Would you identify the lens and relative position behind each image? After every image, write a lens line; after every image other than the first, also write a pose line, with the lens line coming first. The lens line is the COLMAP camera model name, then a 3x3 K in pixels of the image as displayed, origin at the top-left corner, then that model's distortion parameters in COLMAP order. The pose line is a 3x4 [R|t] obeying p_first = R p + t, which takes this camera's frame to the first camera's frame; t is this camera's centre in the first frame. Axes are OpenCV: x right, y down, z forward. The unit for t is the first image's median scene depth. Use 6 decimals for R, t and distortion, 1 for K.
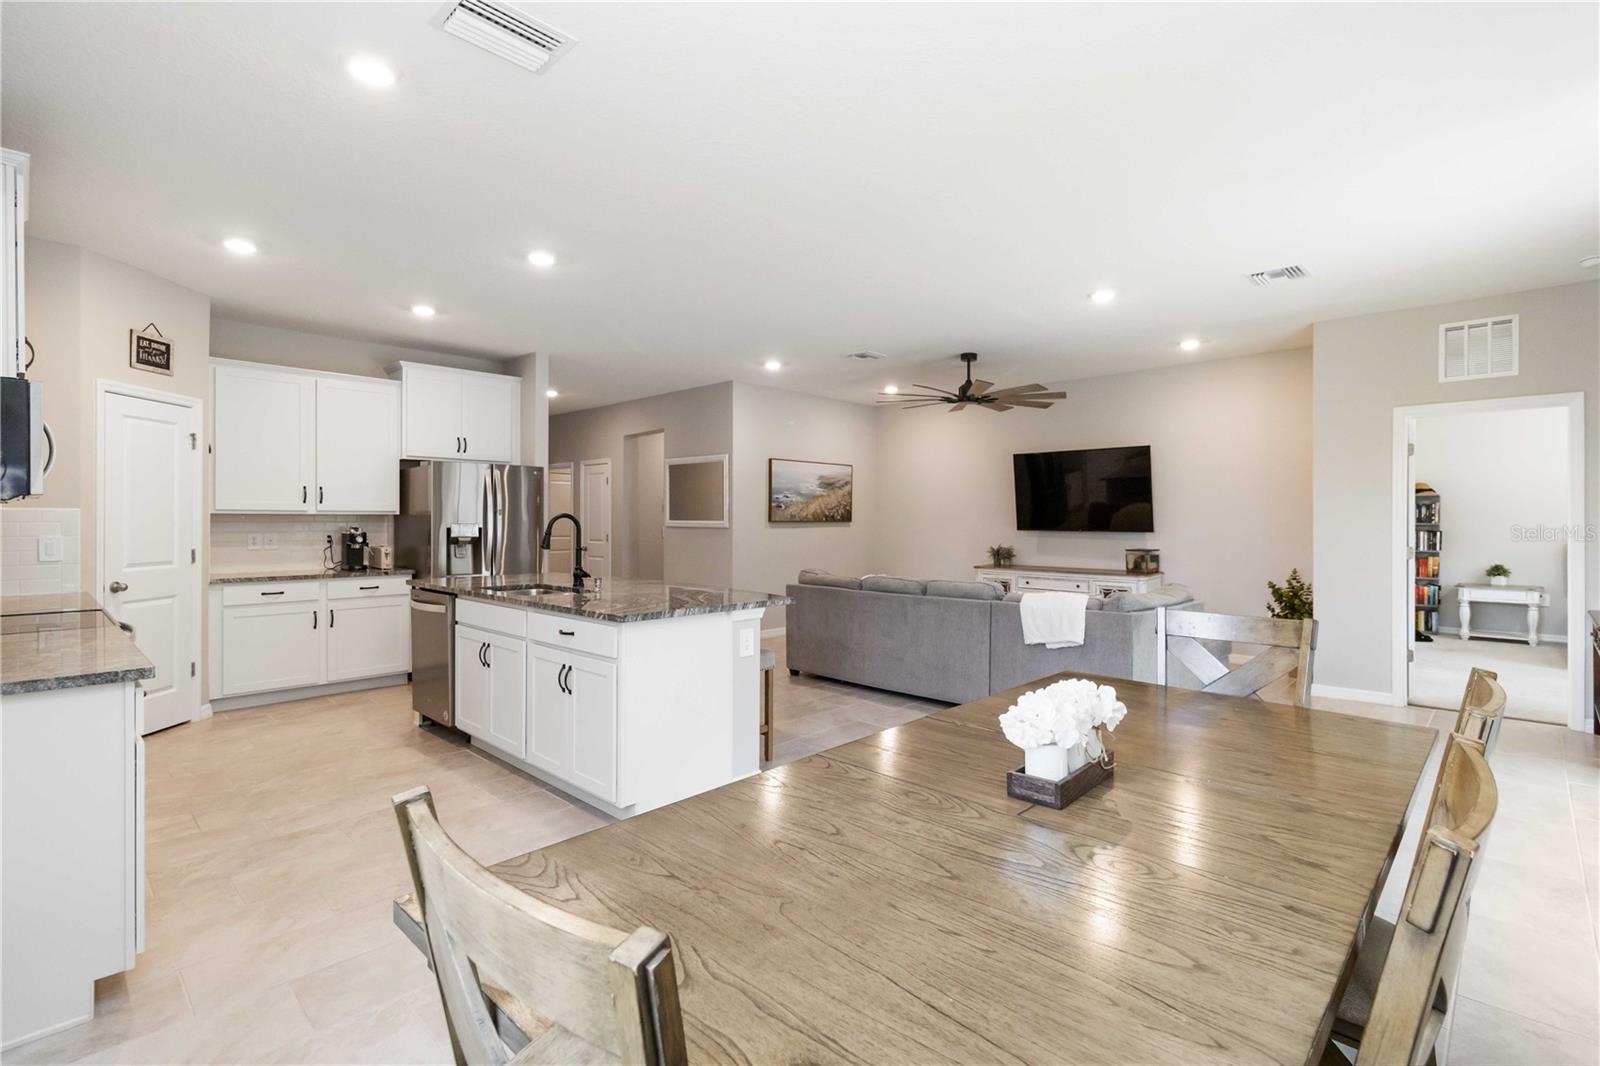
lens RADIAL K [[750.3, 0, 818.5], [0, 750.3, 522.7], [0, 0, 1]] dist [0.003770, 0.000548]
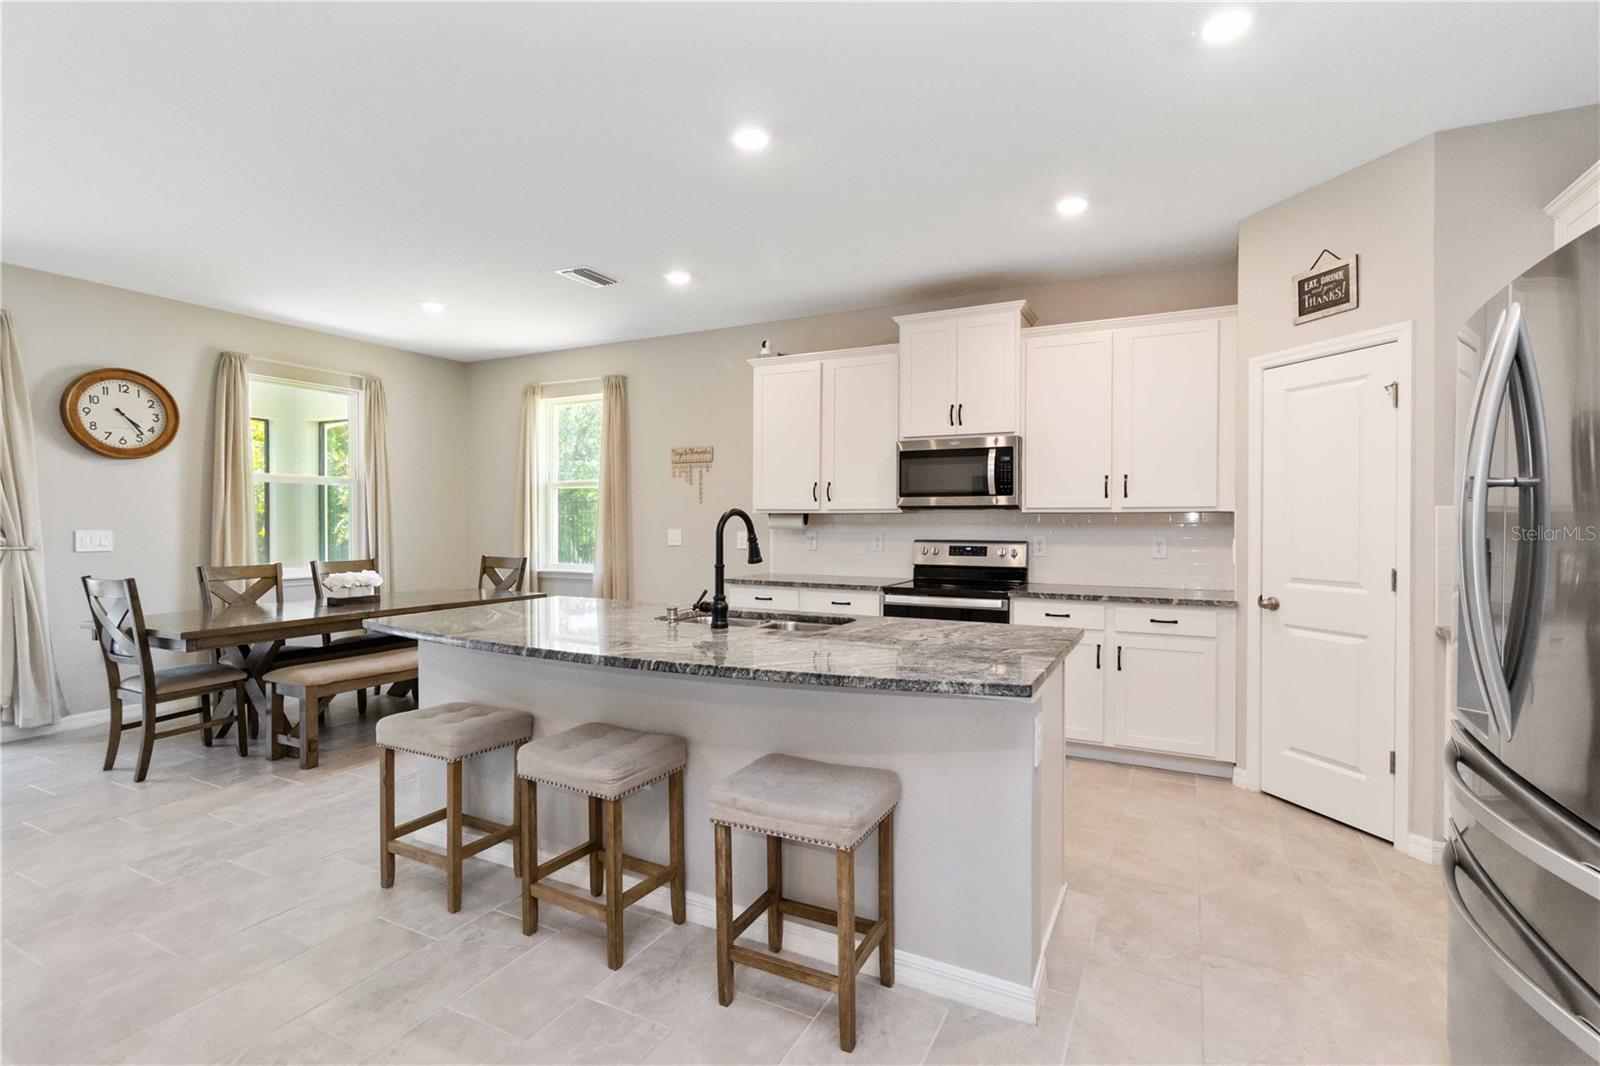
lens RADIAL K [[733.5, 0, 814.9], [0, 733.5, 531.5], [0, 0, 1]] dist [-0.002900, -0.000181]
pose [[-0.957908, -0.001053, -0.287073, -0.167881], [-0.006305, 0.999829, 0.017371, -0.002721], [0.287005, 0.018450, -0.957751, 1.205651]]
